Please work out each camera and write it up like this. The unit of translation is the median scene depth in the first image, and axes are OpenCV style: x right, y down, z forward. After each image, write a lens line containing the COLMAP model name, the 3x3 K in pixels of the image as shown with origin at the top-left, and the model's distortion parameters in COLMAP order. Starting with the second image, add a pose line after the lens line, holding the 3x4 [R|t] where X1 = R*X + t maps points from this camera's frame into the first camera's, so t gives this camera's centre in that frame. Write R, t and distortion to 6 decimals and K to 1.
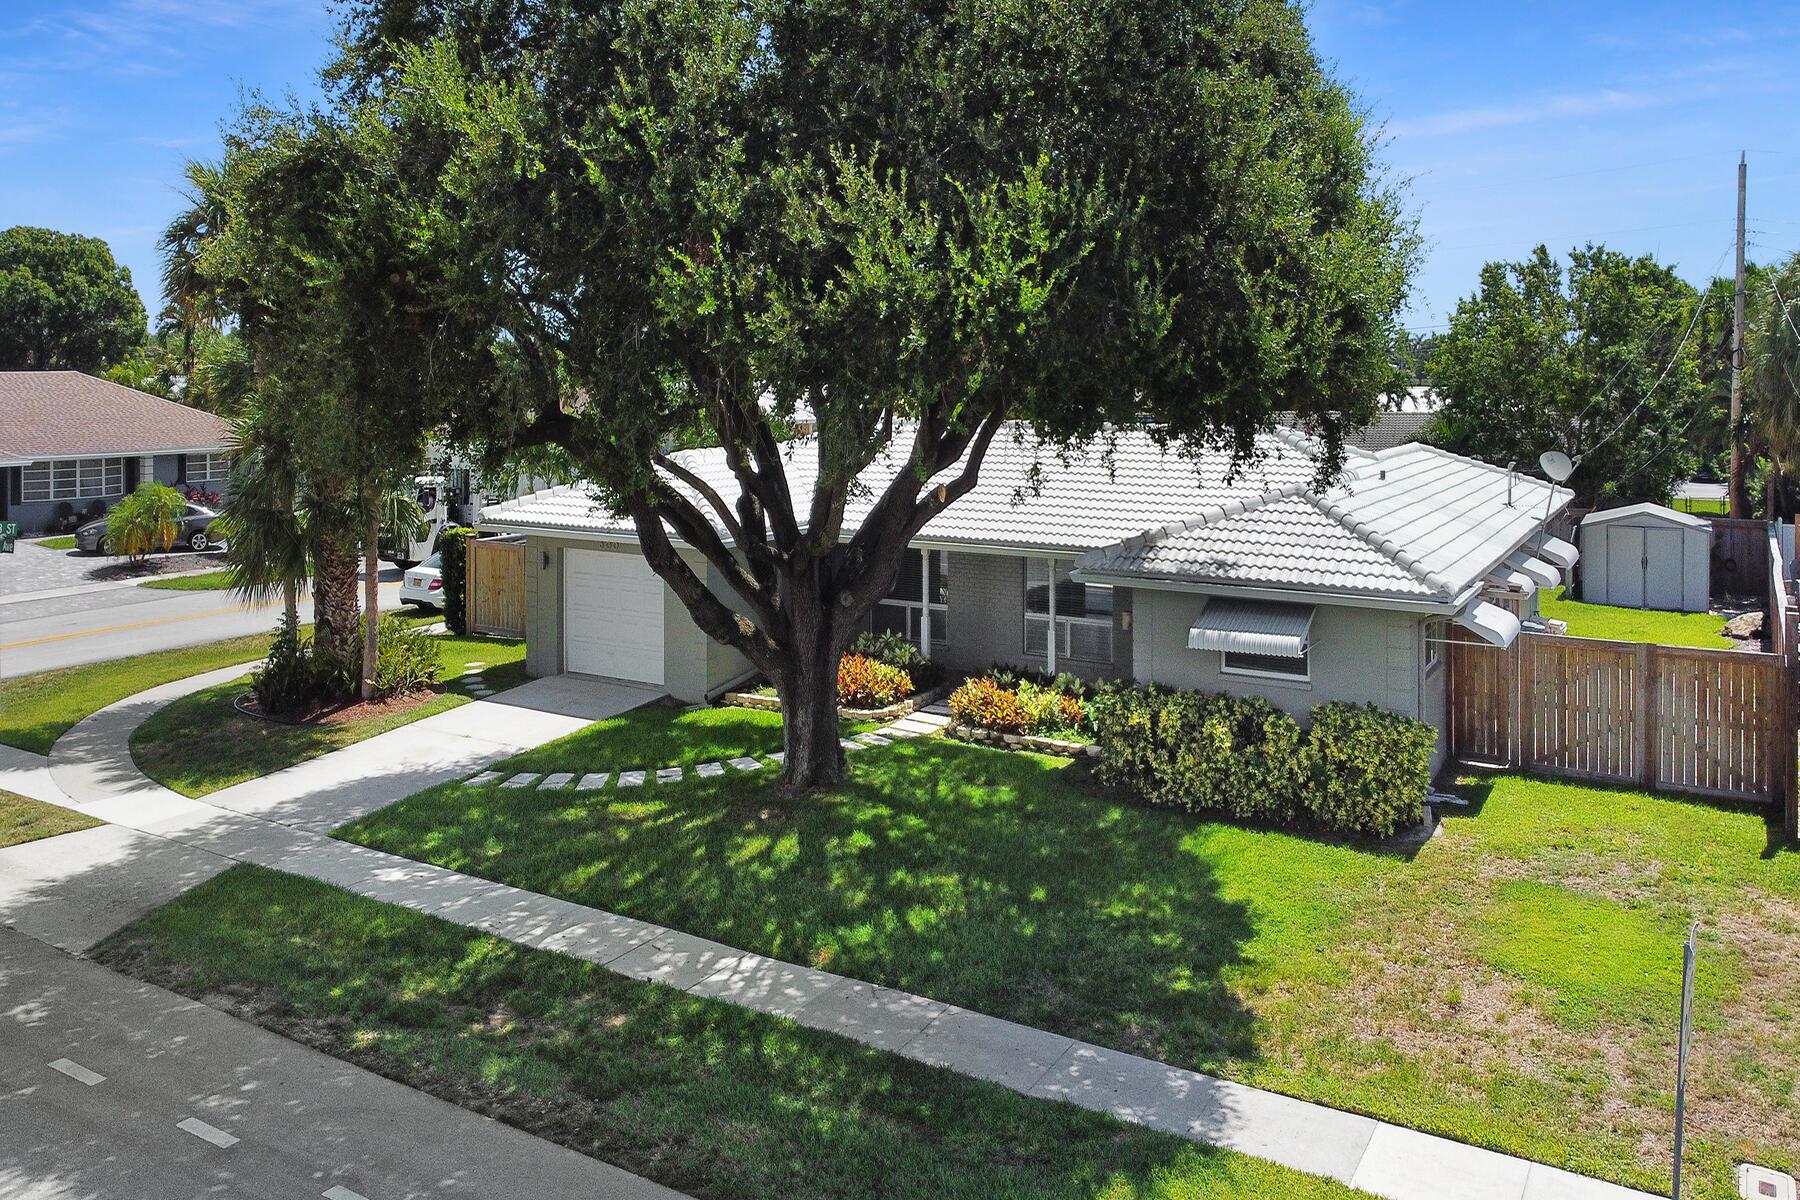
lens RADIAL K [[1385.0, 0, 897.3], [0, 1385.0, 621.4], [0, 0, 1]] dist [-0.000083, -0.001617]
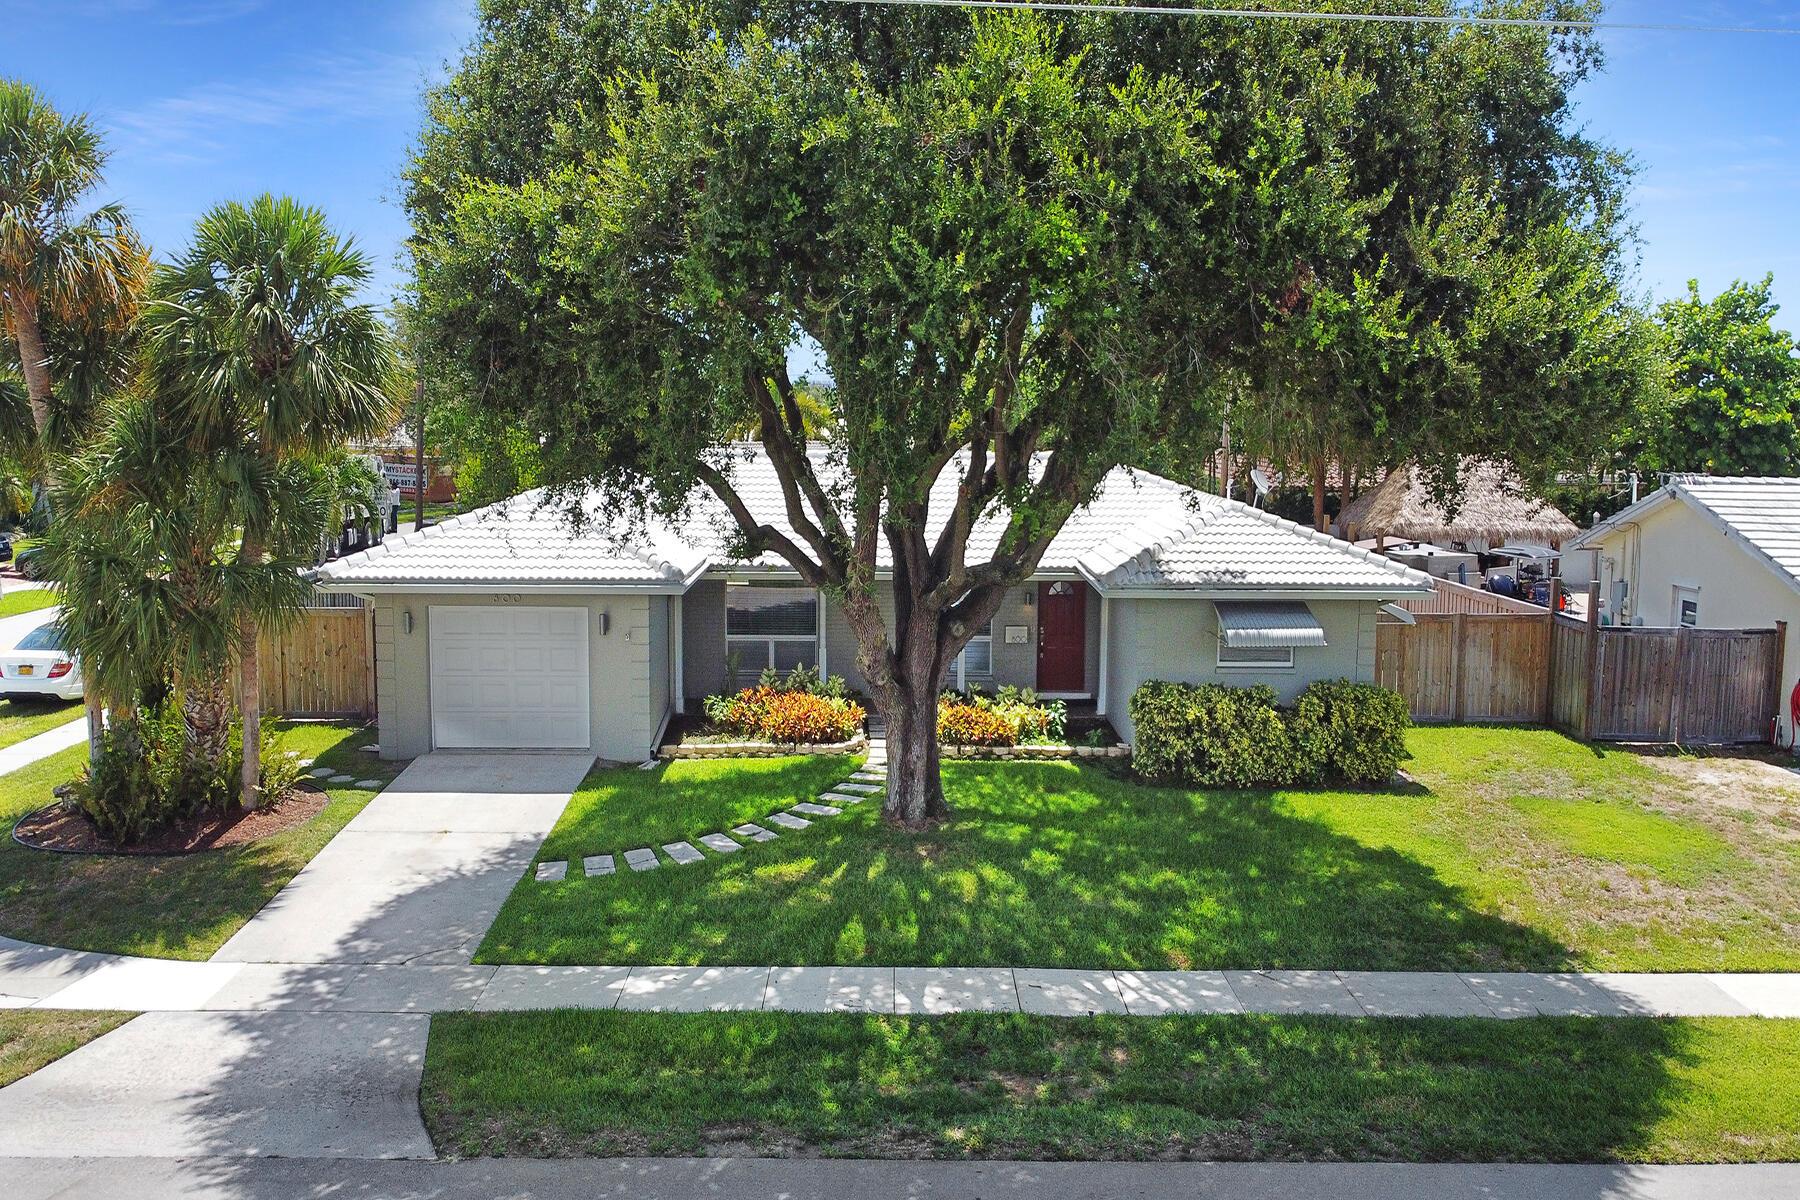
lens RADIAL K [[1365.4, 0, 900.0], [0, 1365.4, 600.0], [0, 0, 1]] dist [0.003456, 0.000159]
pose [[0.850621, -0.070048, 0.521092, -0.767359], [0.087195, 0.996156, -0.008426, -0.041756], [-0.518498, 0.052603, 0.853459, 0.206828]]
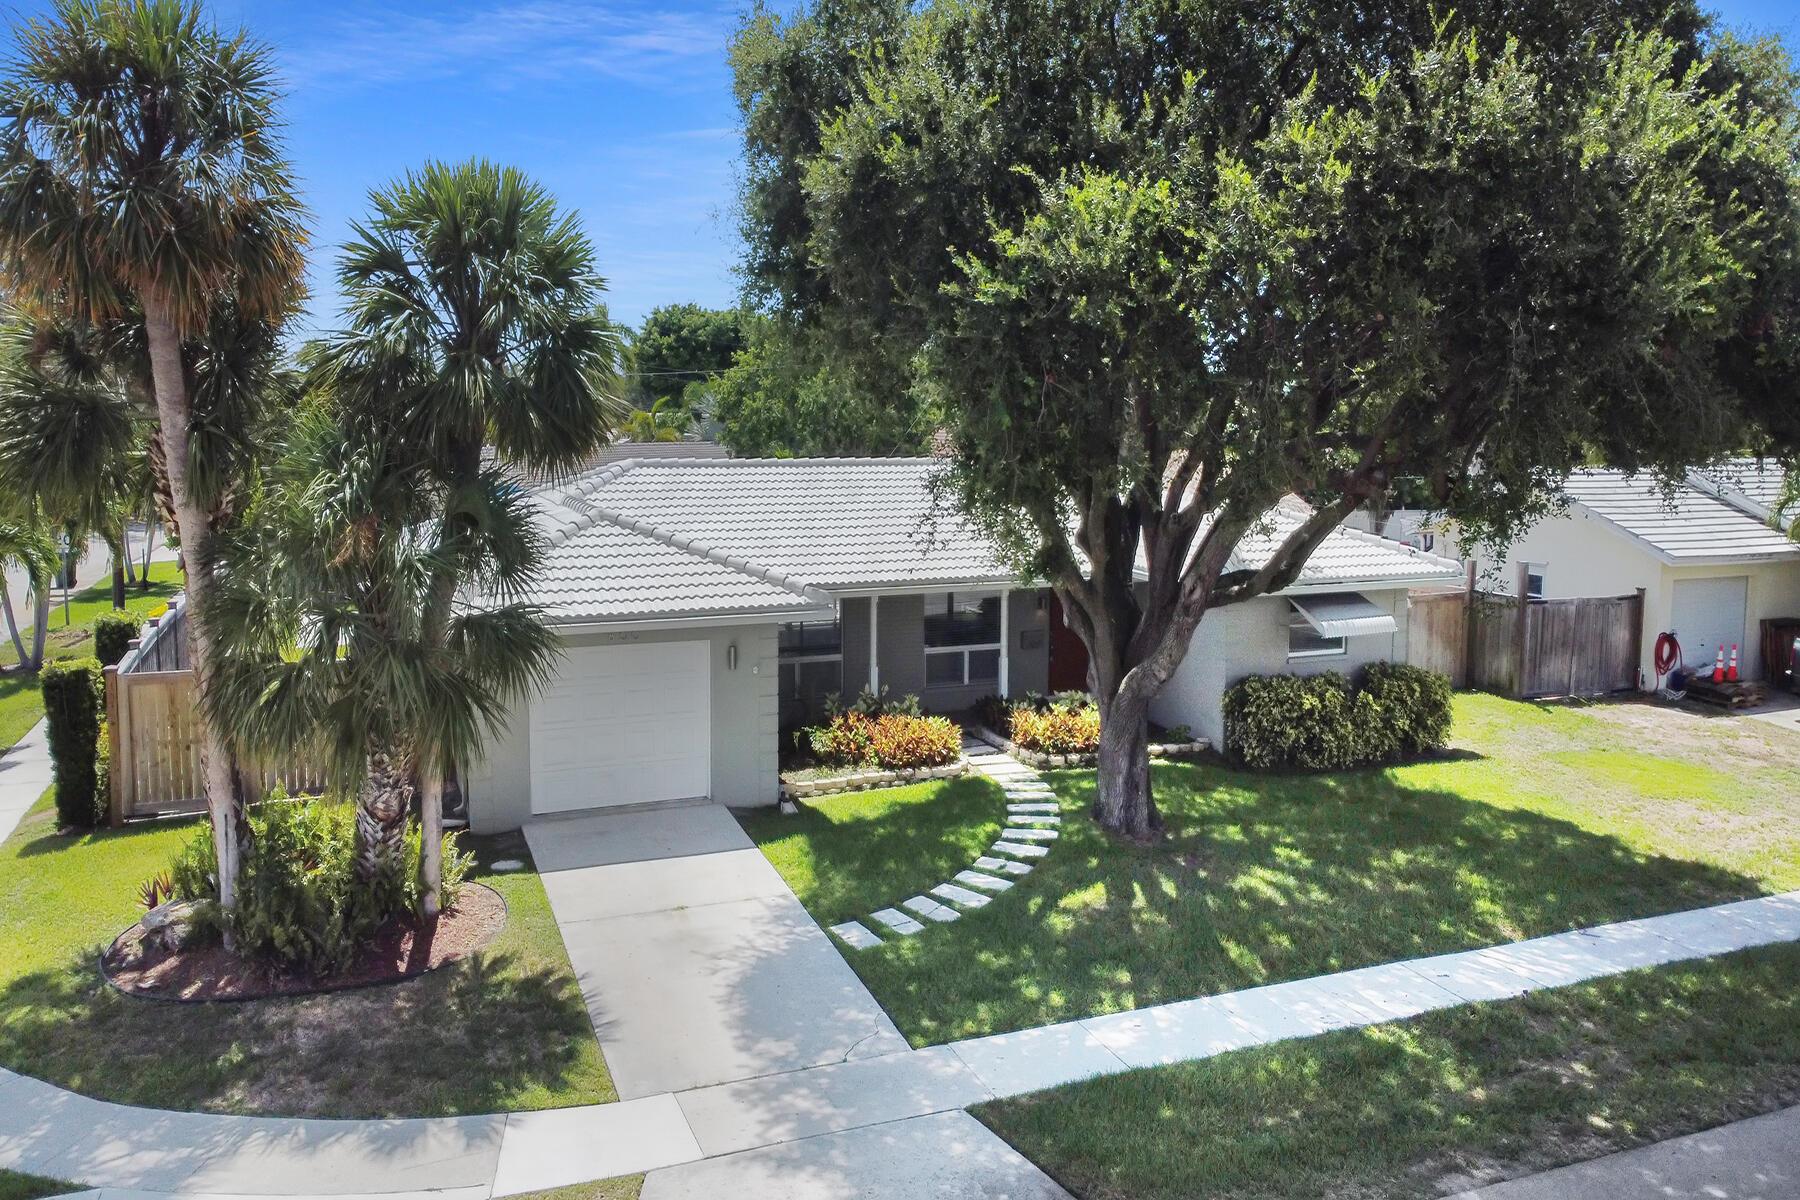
lens RADIAL K [[1353.1, 0, 900.0], [0, 1353.1, 600.0], [0, 0, 1]] dist [0.007958, 0.004428]
pose [[0.602743, -0.110757, 0.790211, -1.215813], [0.138371, 0.989824, 0.033191, -0.133824], [-0.785846, 0.089337, 0.611935, 0.692788]]
